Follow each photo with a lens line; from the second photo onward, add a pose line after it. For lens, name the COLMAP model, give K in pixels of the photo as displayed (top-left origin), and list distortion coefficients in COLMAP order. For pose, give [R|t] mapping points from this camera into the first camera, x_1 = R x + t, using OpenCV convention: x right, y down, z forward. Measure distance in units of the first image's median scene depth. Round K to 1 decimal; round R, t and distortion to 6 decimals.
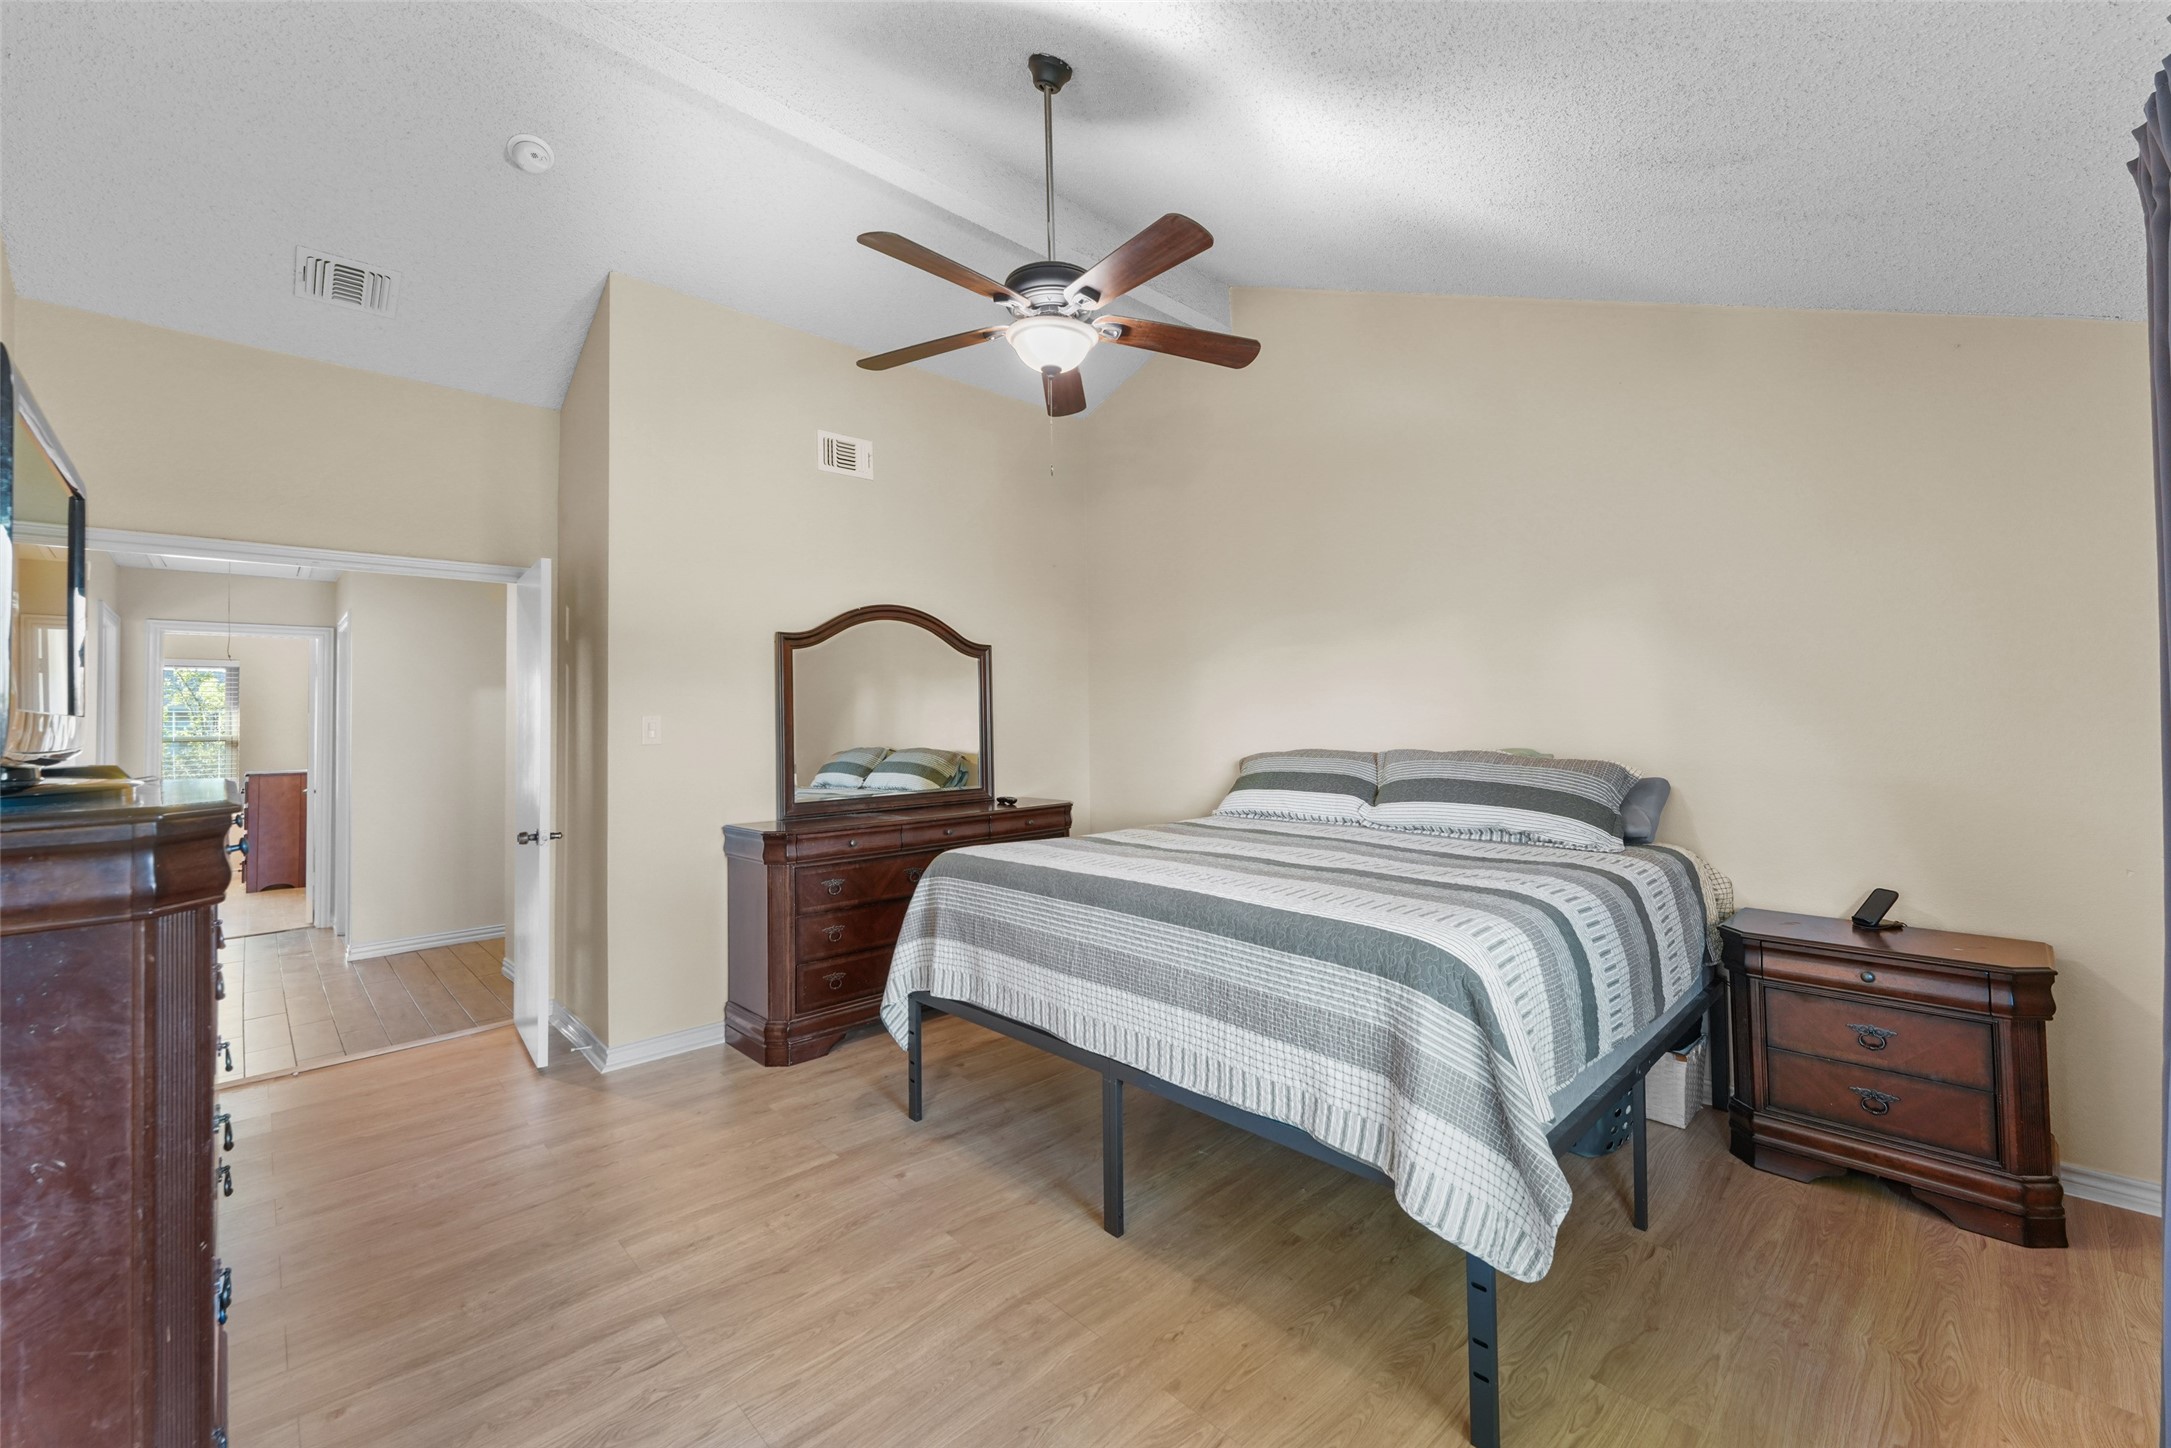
lens RADIAL K [[860.4, 0, 1074.3], [0, 860.4, 717.1], [0, 0, 1]] dist [0.005375, -0.000689]
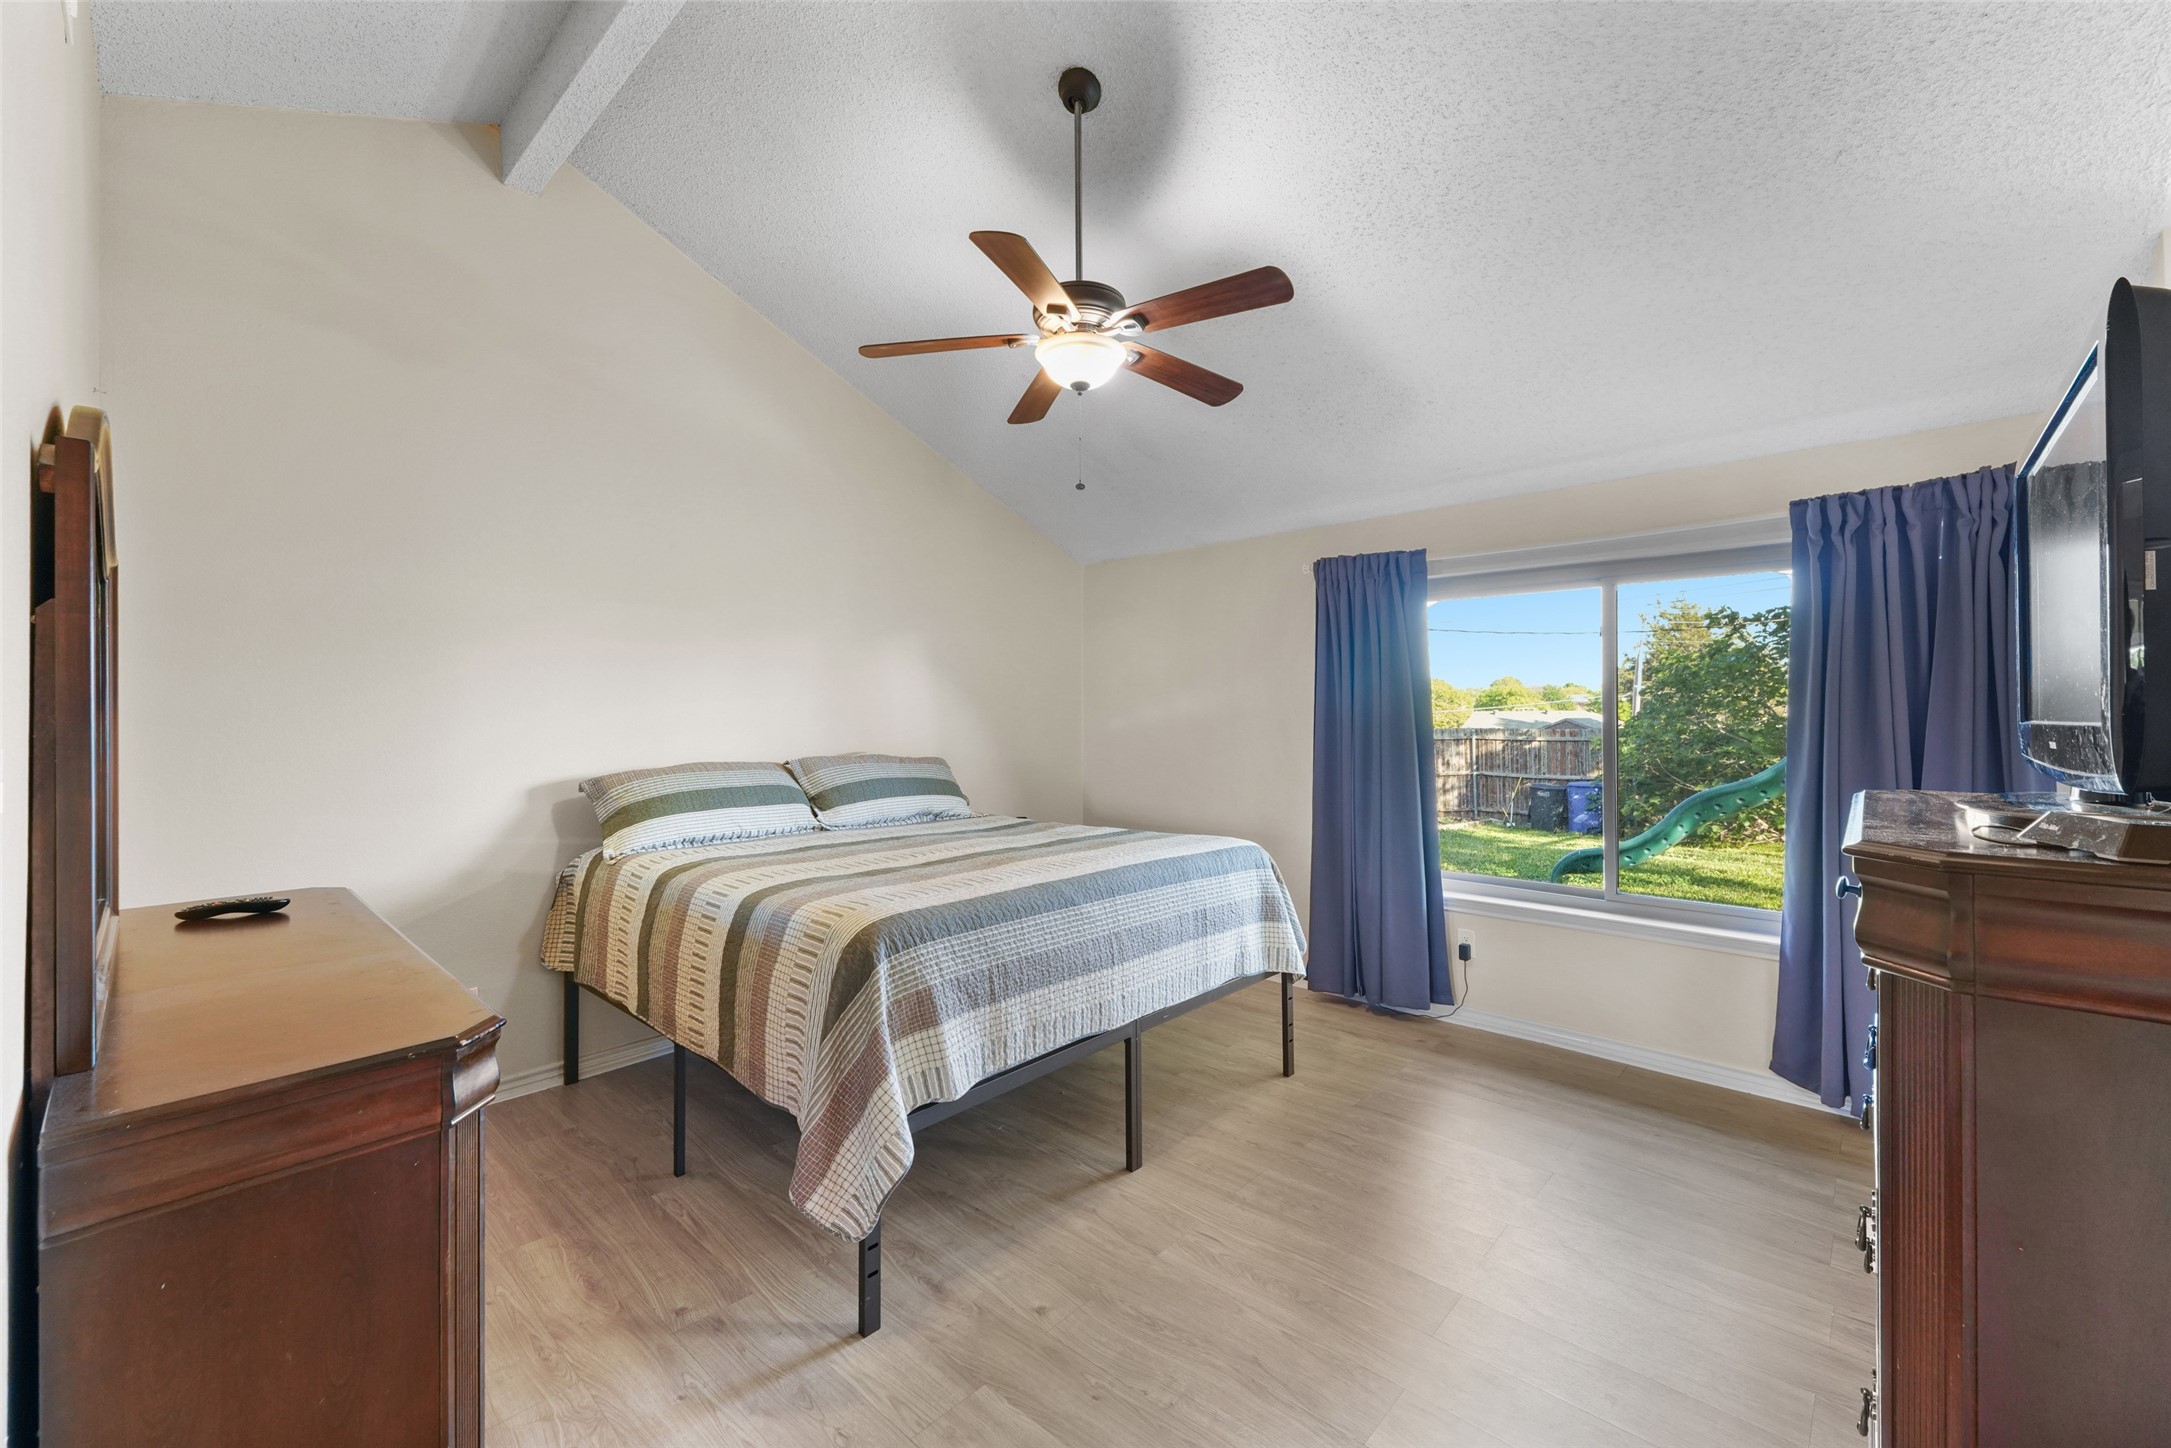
lens RADIAL K [[860.4, 0, 1075.1], [0, 860.4, 719.2], [0, 0, 1]] dist [0.005375, -0.000689]
pose [[-0.051731, 0.009328, 0.998617, -0.983143], [-0.001182, 0.999955, -0.009401, -0.000784], [-0.998660, -0.001666, -0.051718, 0.997947]]
